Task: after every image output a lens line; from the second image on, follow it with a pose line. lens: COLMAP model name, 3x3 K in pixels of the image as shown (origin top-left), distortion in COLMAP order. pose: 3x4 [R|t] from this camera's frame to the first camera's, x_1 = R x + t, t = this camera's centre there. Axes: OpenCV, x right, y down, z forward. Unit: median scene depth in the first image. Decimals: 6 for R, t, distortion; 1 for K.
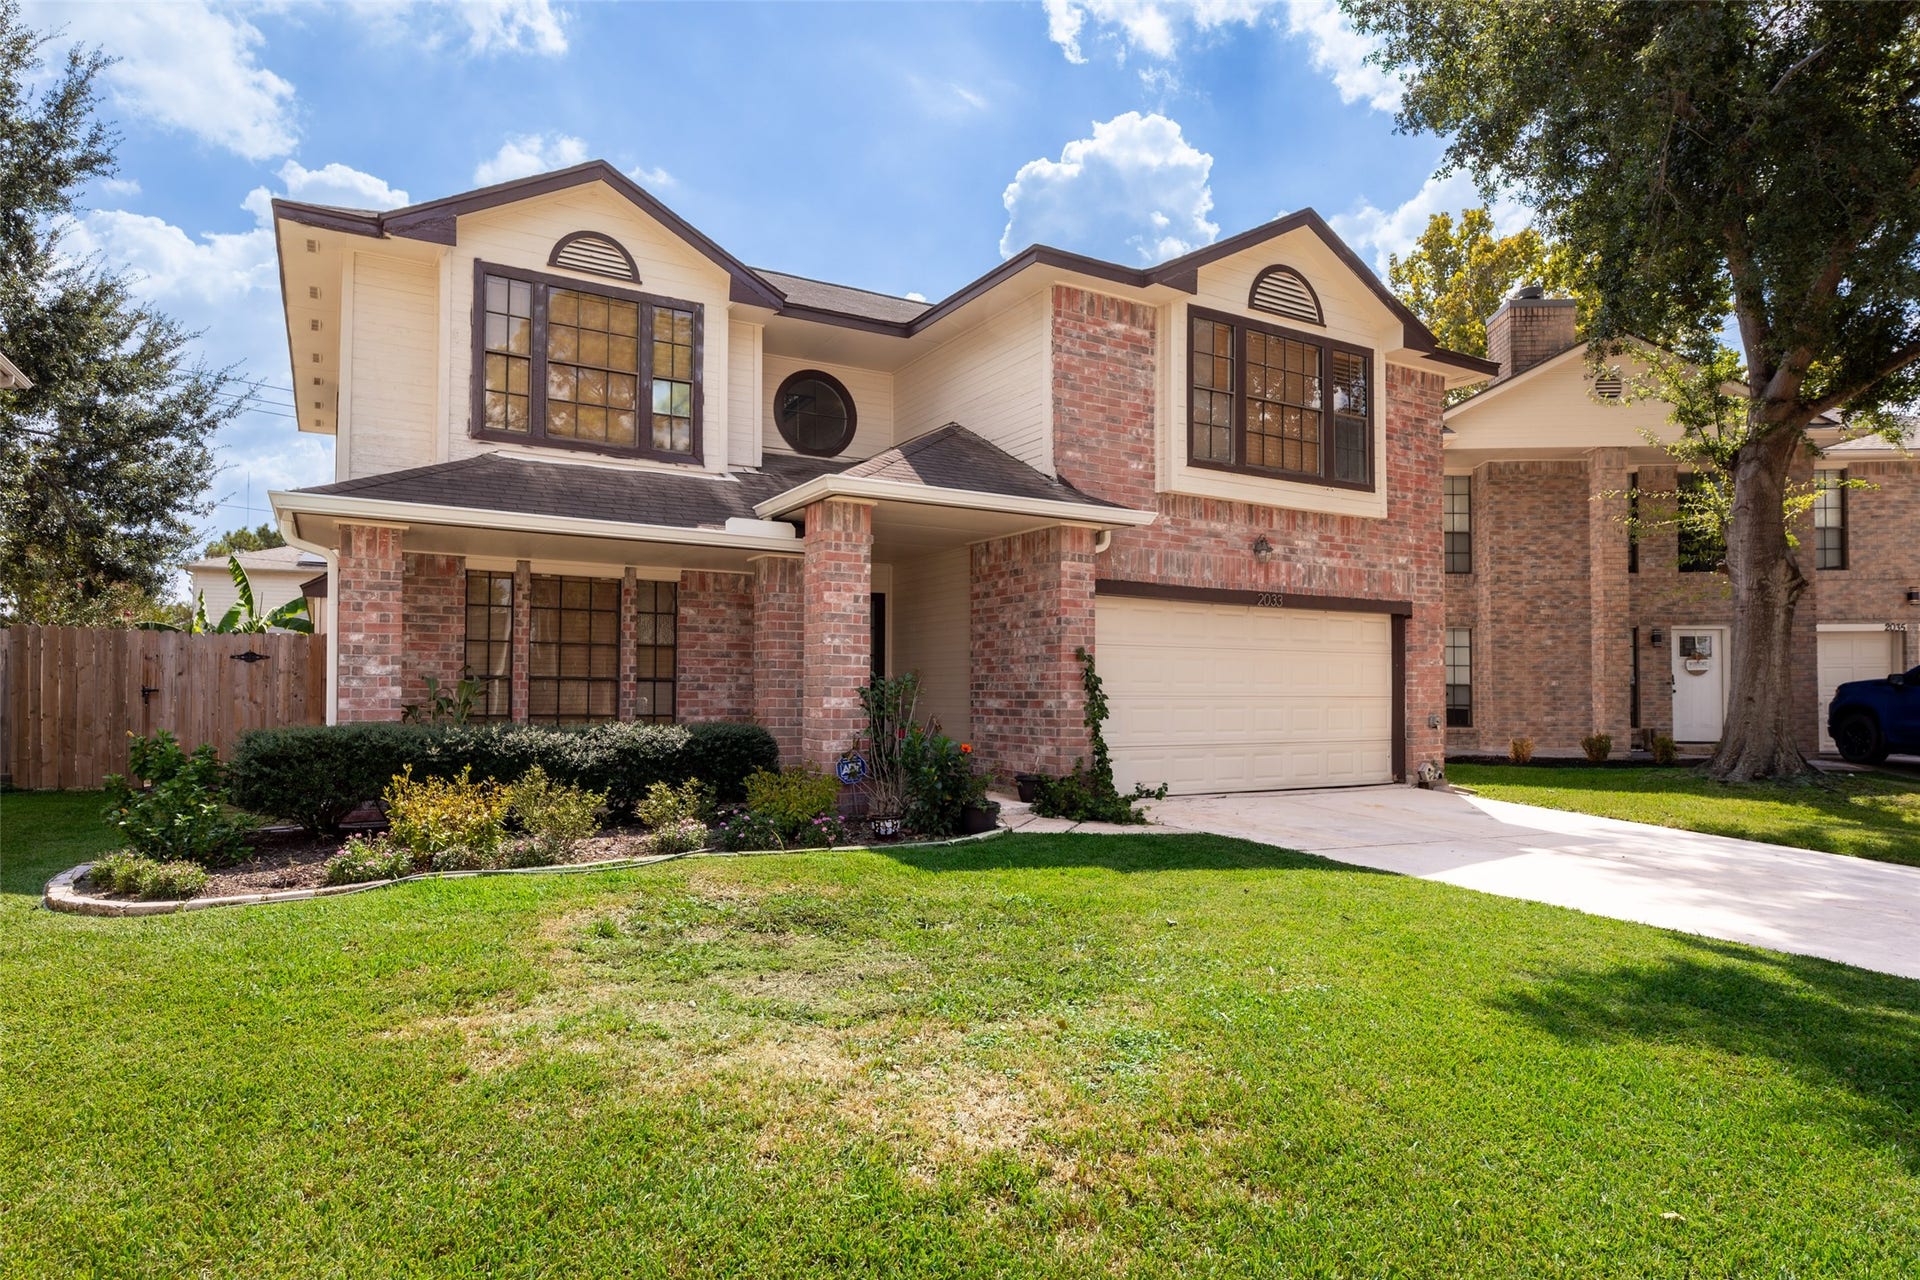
lens RADIAL K [[1094.5, 0, 959.8], [0, 1094.5, 648.9], [0, 0, 1]] dist [0.002364, 0.002095]
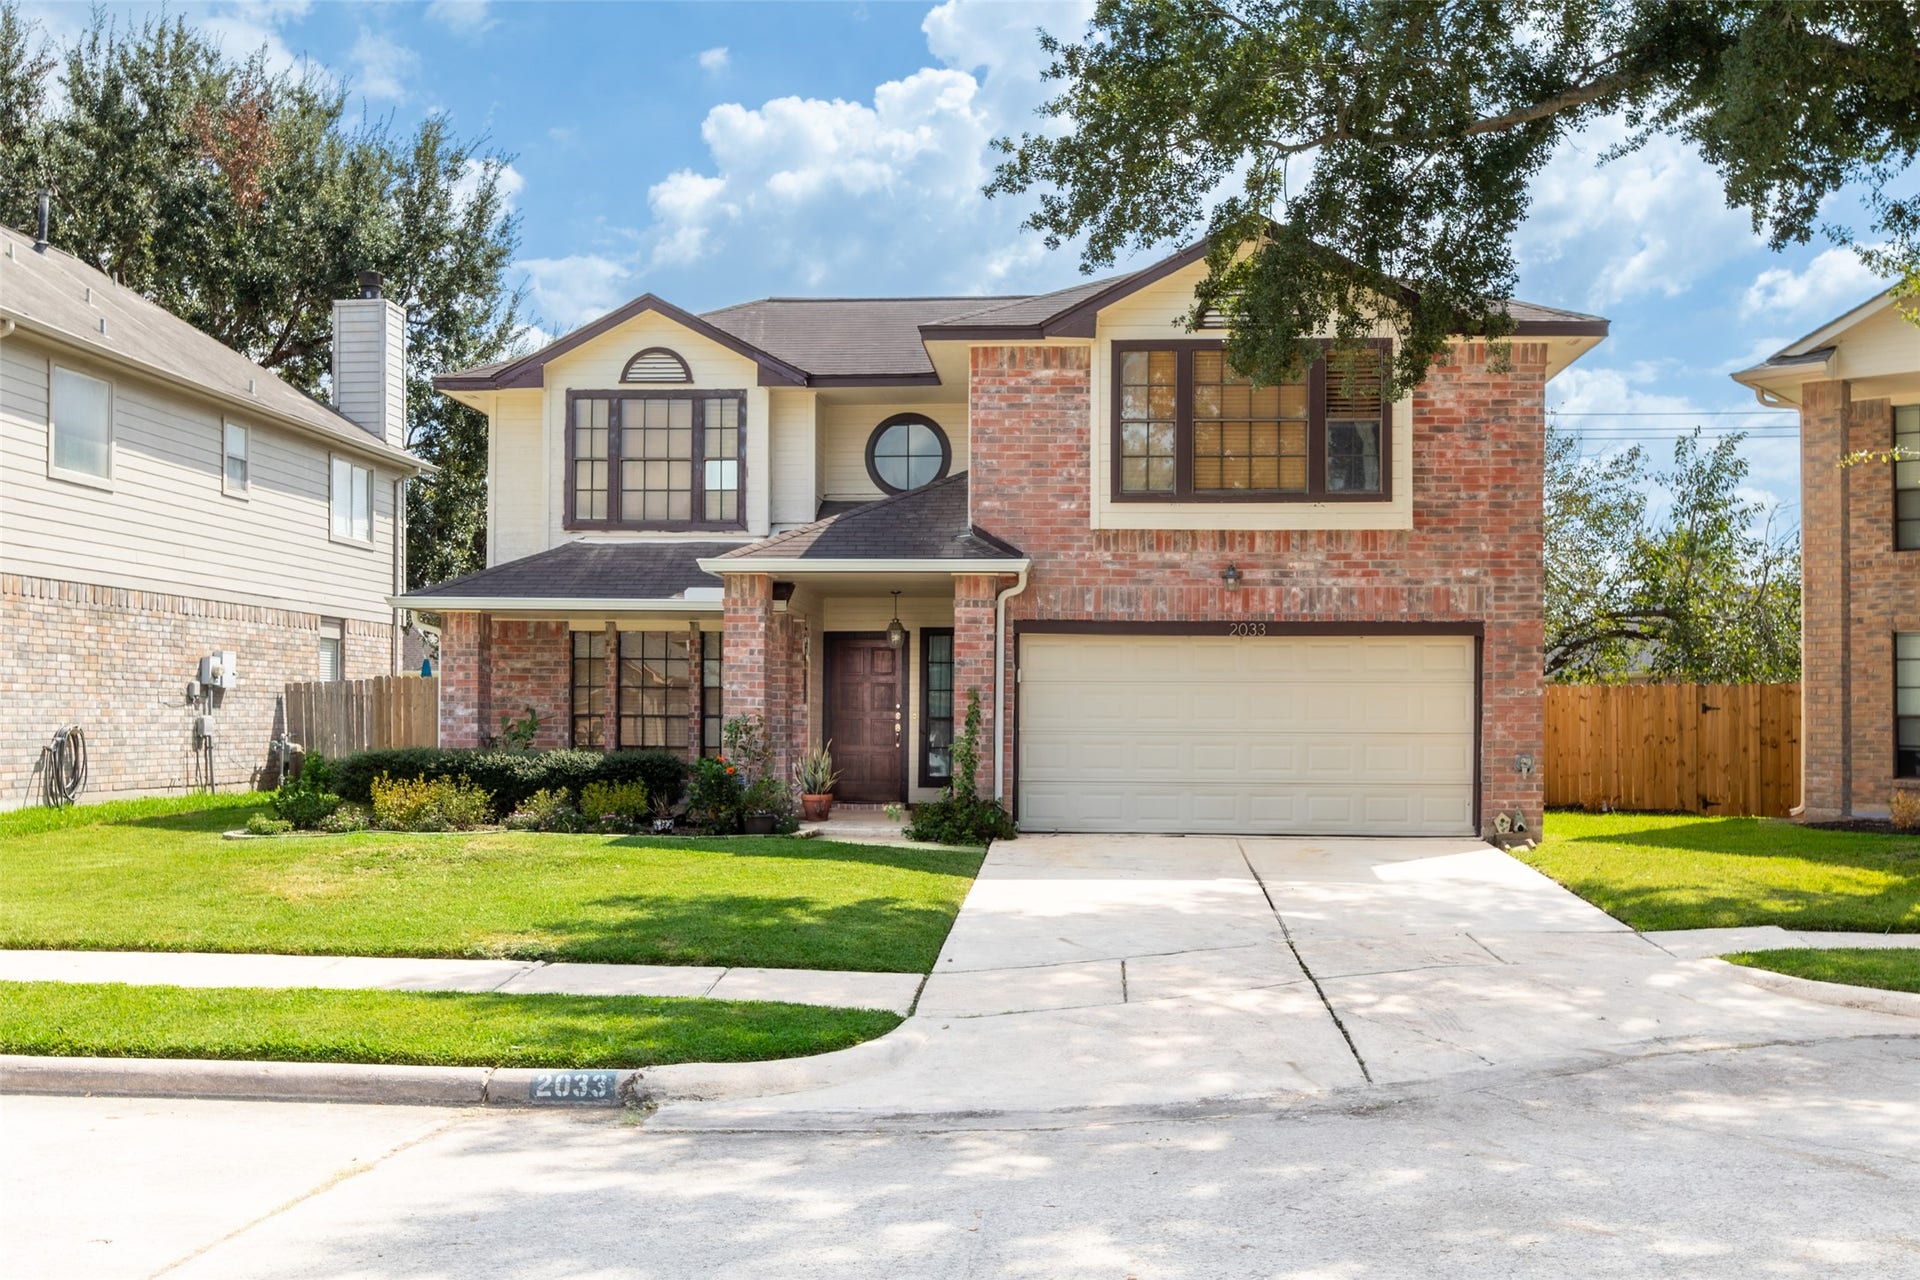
lens RADIAL K [[1901.8, 0, 960.0], [0, 1901.8, 640.0], [0, 0, 1]] dist [0.003064, 0.000448]
pose [[0.820926, -0.025660, -0.570458, 1.092425], [0.022217, 0.999669, -0.012996, -0.021635], [0.570603, -0.002005, 0.821224, -0.515561]]
